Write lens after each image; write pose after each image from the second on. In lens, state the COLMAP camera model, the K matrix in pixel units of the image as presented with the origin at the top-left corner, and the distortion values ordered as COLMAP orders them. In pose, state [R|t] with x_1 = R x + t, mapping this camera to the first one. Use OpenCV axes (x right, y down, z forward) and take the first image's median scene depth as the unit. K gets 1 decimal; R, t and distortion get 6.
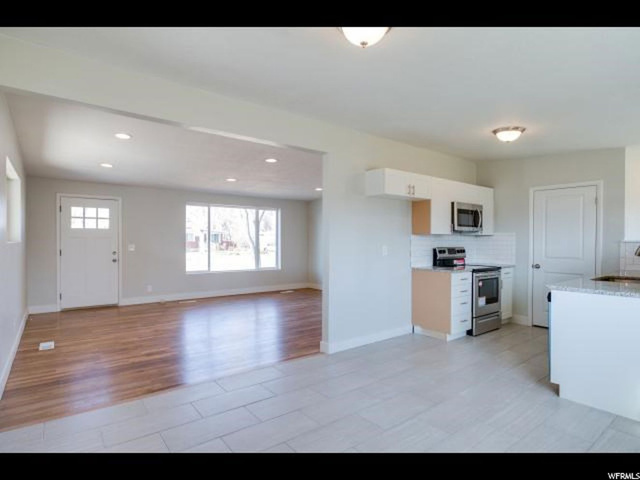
lens RADIAL K [[379.7, 0, 320.0], [0, 379.7, 240.0], [0, 0, 1]] dist [-0.015785, 0.000185]
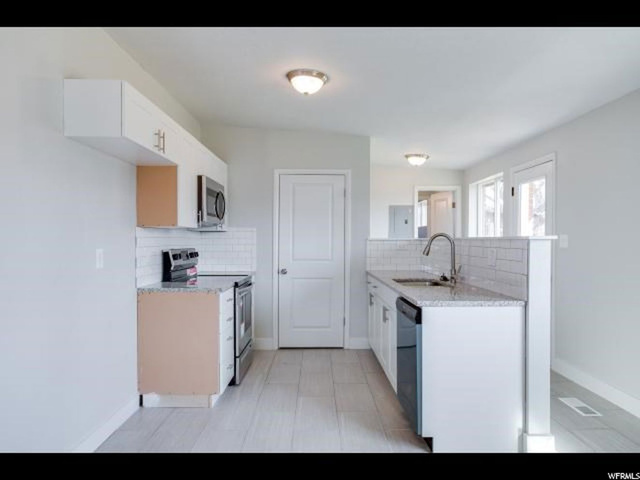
lens RADIAL K [[431.0, 0, 320.0], [0, 431.0, 240.0], [0, 0, 1]] dist [-0.002928, 0.000220]
pose [[0.597605, -0.001834, 0.801789, -0.094901], [-0.000047, 0.999997, 0.002322, 0.002922], [-0.801791, -0.001425, 0.597603, 0.424785]]
